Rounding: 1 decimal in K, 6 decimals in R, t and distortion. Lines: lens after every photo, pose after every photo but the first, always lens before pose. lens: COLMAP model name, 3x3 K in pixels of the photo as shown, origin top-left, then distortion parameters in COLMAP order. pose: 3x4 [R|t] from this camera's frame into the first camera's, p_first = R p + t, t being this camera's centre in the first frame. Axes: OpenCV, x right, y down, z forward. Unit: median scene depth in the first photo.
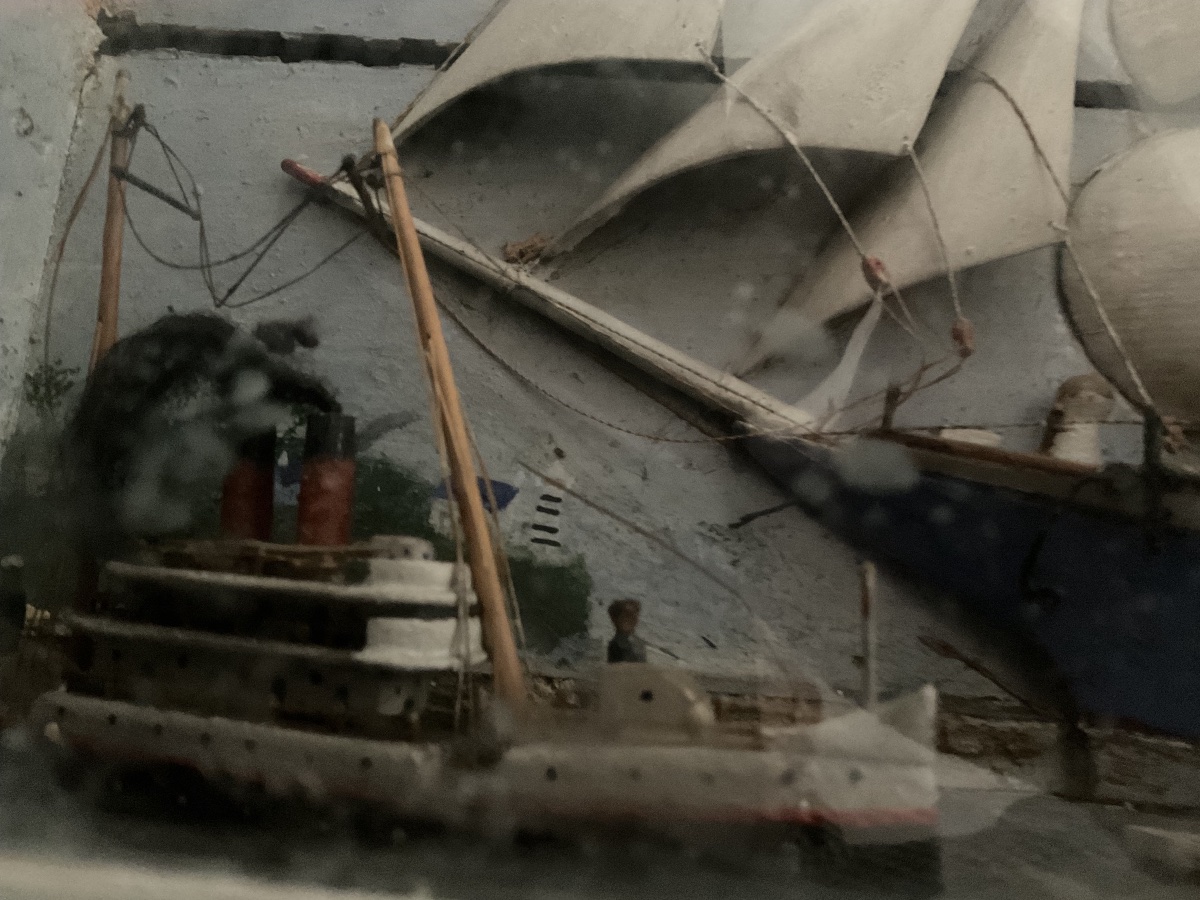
lens RADIAL K [[984.8, 0, 600.0], [0, 984.8, 450.0], [0, 0, 1]] dist [0.090099, -0.167421]
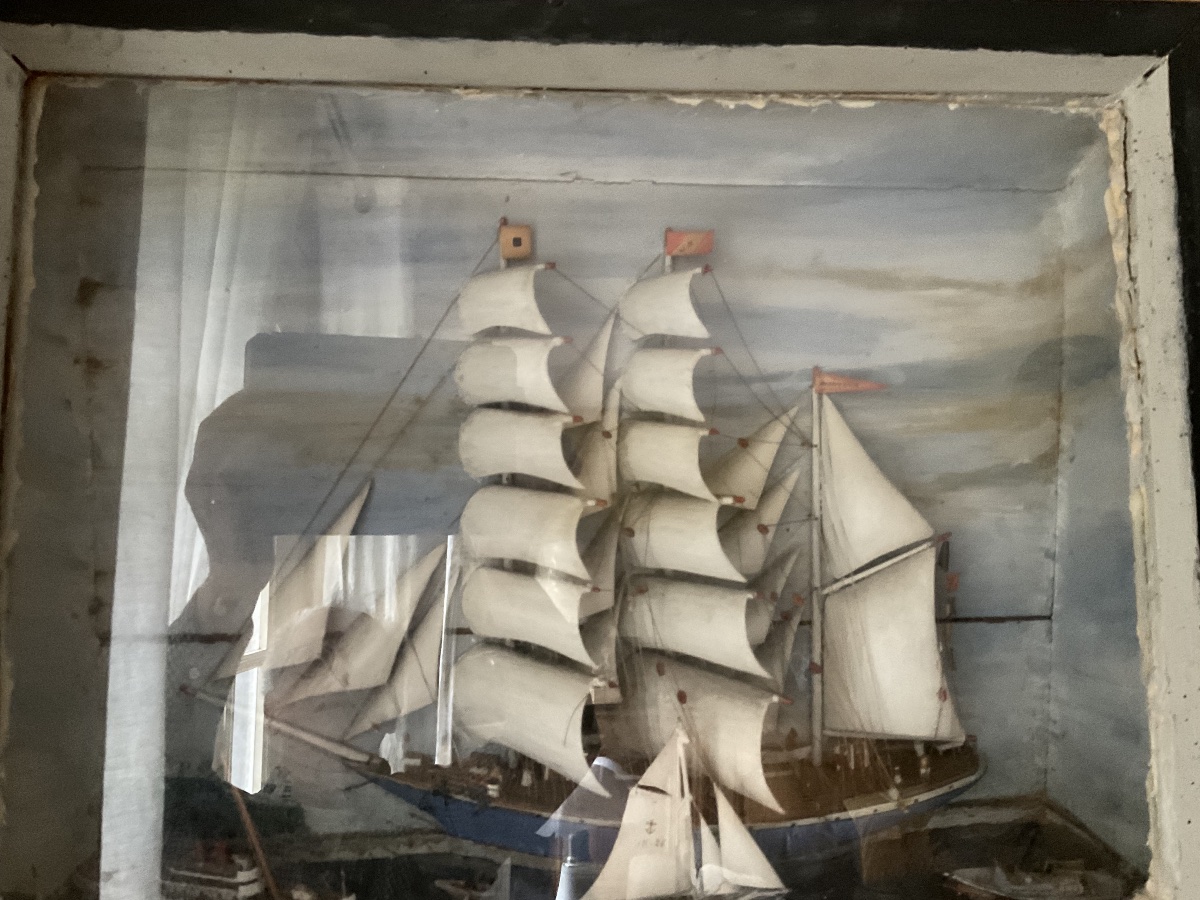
lens RADIAL K [[984.8, 0, 600.0], [0, 984.8, 450.0], [0, 0, 1]] dist [0.090099, -0.167421]
pose [[0.985137, -0.098837, 0.140486, 0.615004], [0.058314, 0.961736, 0.267700, -1.850438], [-0.161569, -0.255529, 0.953205, -2.003842]]
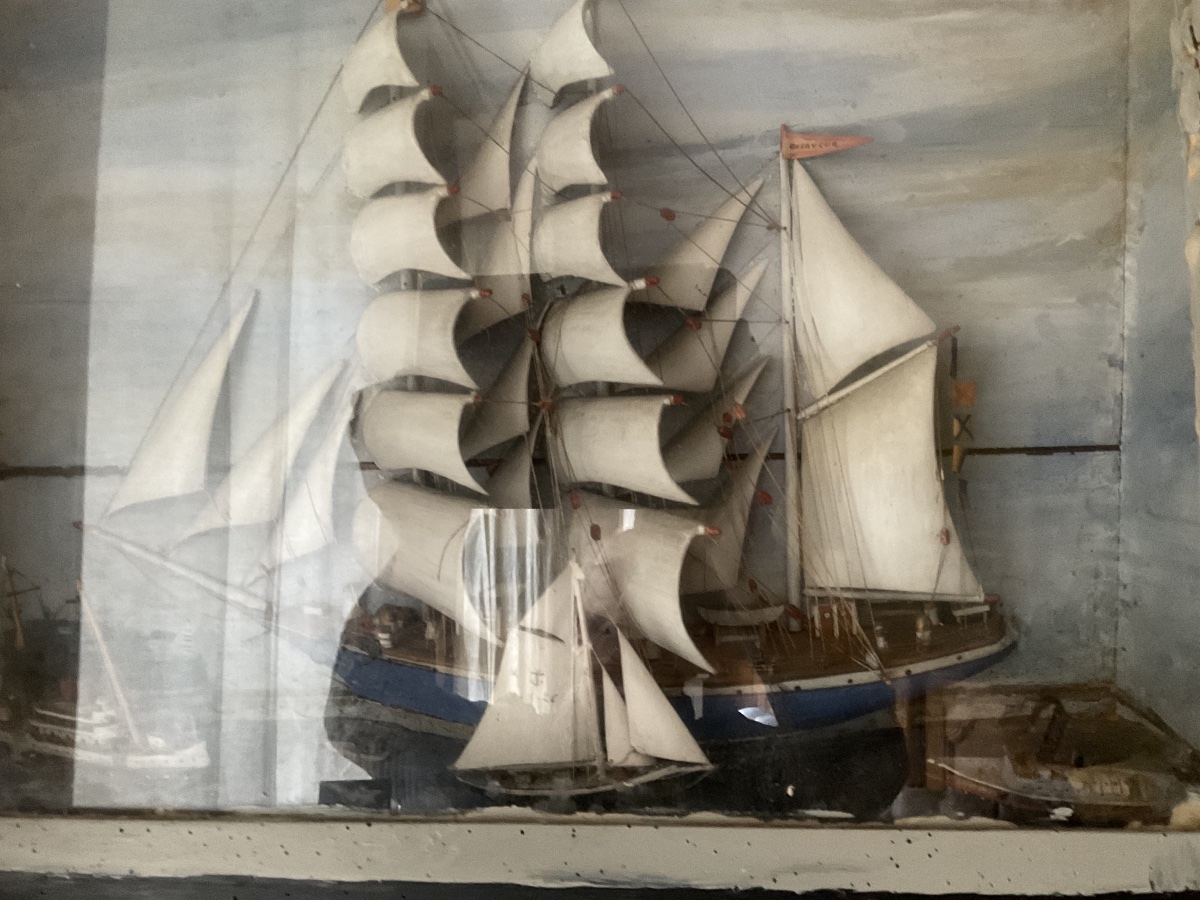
lens RADIAL K [[984.8, 0, 600.0], [0, 984.8, 450.0], [0, 0, 1]] dist [0.090099, -0.167421]
pose [[0.990251, -0.117640, -0.074596, 1.465357], [0.133696, 0.952999, 0.271879, -1.132199], [0.039106, -0.279202, 0.959436, -1.639913]]
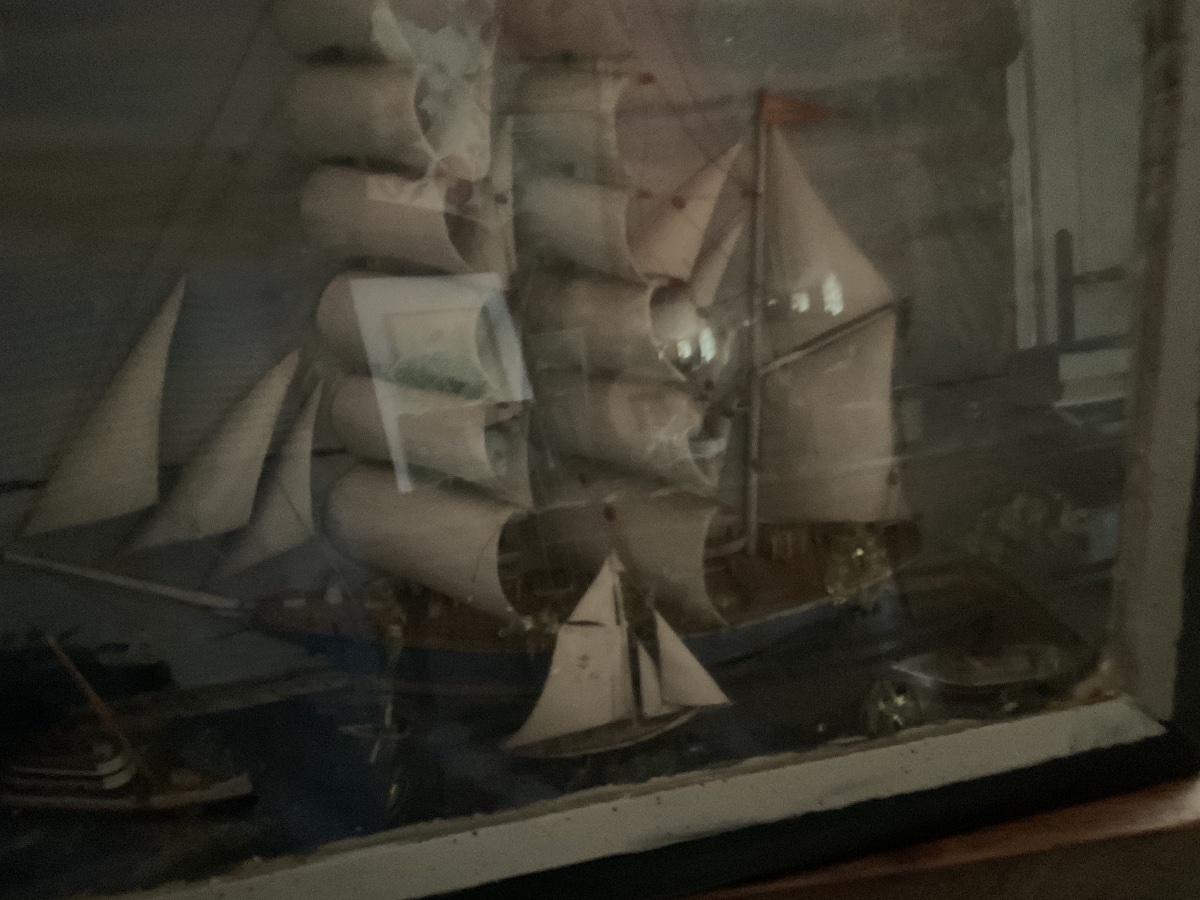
lens RADIAL K [[984.8, 0, 600.0], [0, 984.8, 450.0], [0, 0, 1]] dist [0.090099, -0.167421]
pose [[0.950245, -0.211696, 0.228515, 0.632805], [0.048467, 0.825132, 0.562857, -1.887965], [-0.307710, -0.523777, 0.794338, -1.276738]]
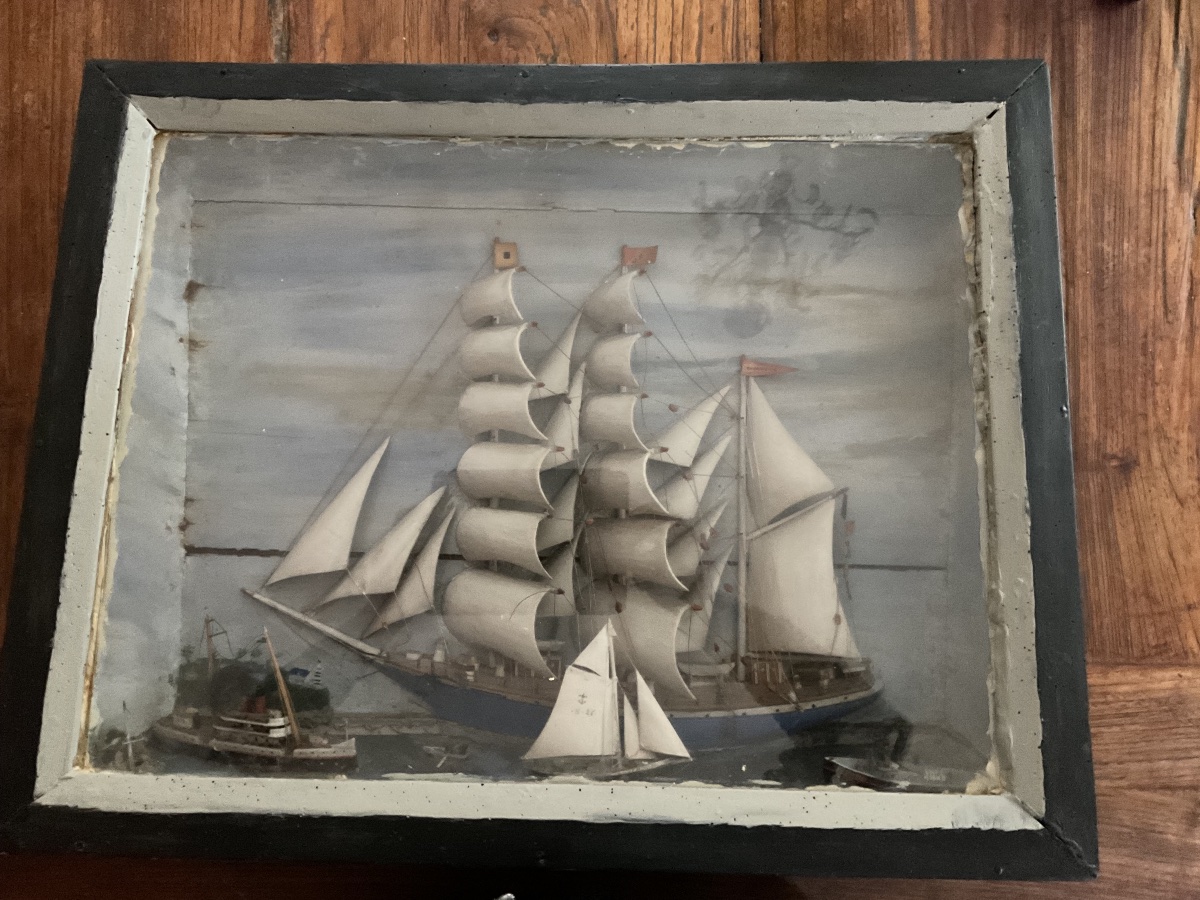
lens RADIAL K [[984.8, 0, 600.0], [0, 984.8, 450.0], [0, 0, 1]] dist [0.090099, -0.167421]
pose [[0.997244, -0.068741, 0.027922, 1.094687], [0.062775, 0.982328, 0.176329, -1.555574], [-0.039550, -0.174090, 0.983935, -3.023149]]
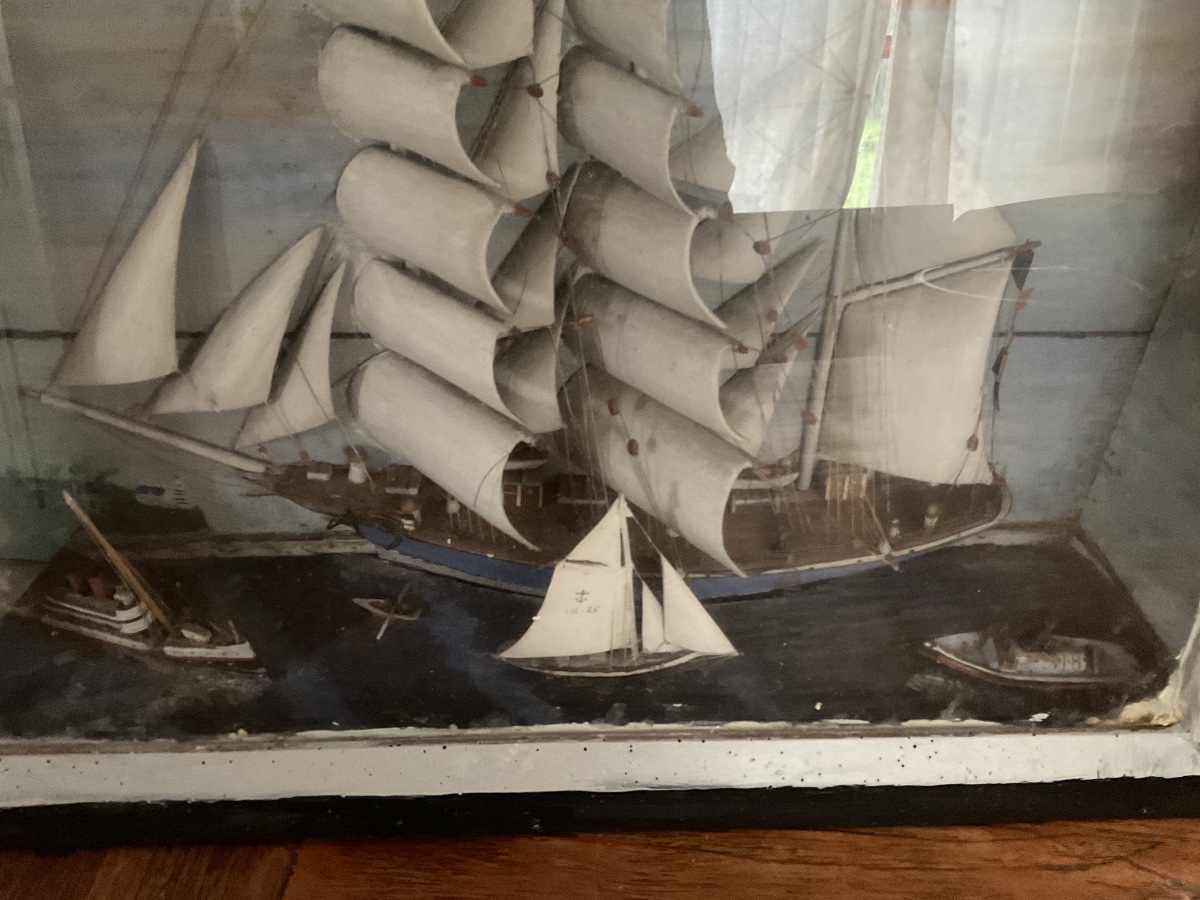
lens RADIAL K [[984.8, 0, 600.0], [0, 984.8, 450.0], [0, 0, 1]] dist [0.090099, -0.167421]
pose [[0.994506, -0.103296, 0.016955, 1.110463], [0.056663, 0.667408, 0.742534, -2.073926], [-0.088016, -0.737494, 0.669594, -0.899183]]
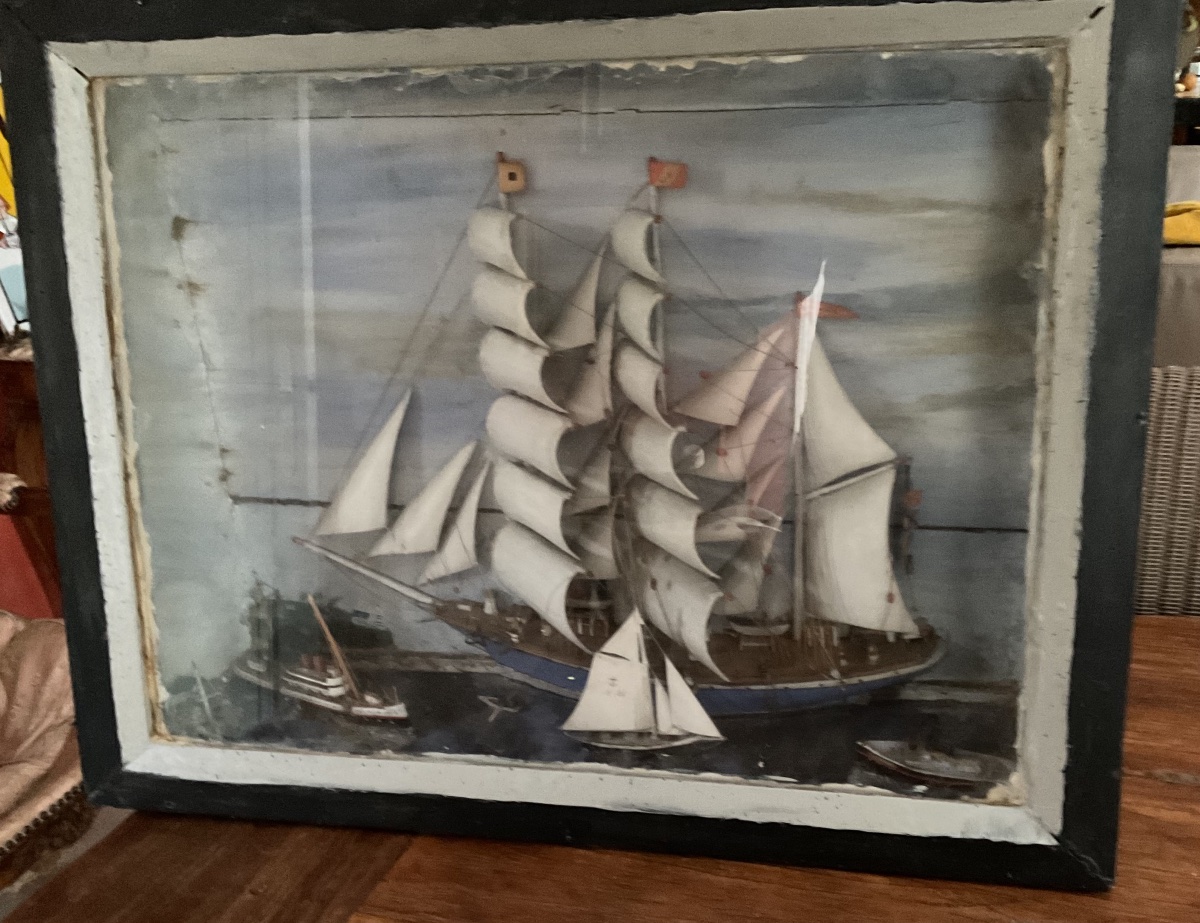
lens RADIAL K [[1189.2, 0, 670.5], [0, 1189.2, 535.4], [0, 0, 1]] dist [0.113133, -0.246861]
pose [[0.982472, -0.059091, -0.176796, 2.110973], [0.147421, 0.826755, 0.542902, -2.840411], [0.114087, -0.559450, 0.820975, -2.856341]]
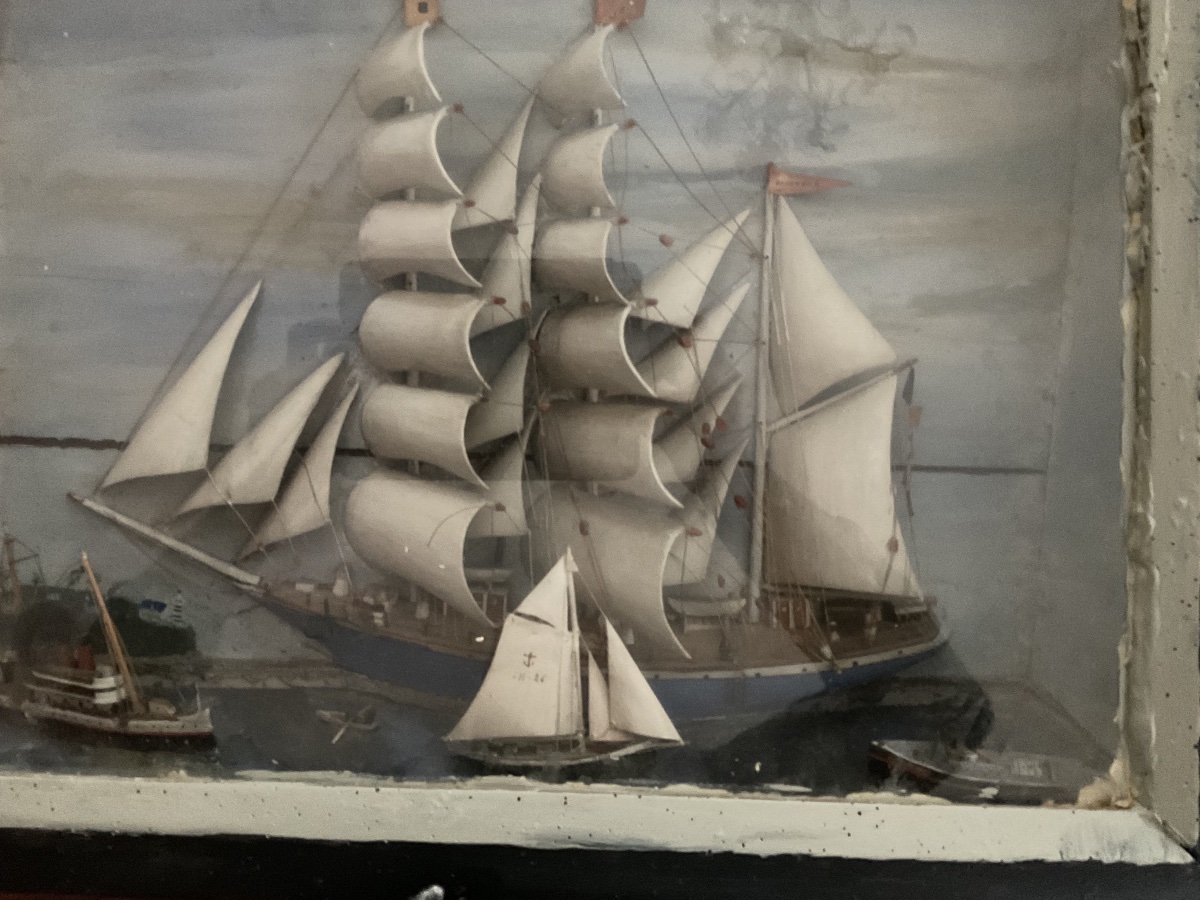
lens RADIAL K [[984.8, 0, 600.0], [0, 984.8, 450.0], [0, 0, 1]] dist [0.090099, -0.167421]
pose [[0.997723, -0.066205, 0.012846, 1.259529], [0.058937, 0.948554, 0.311081, -1.308626], [-0.032780, -0.309616, 0.950297, -1.828413]]
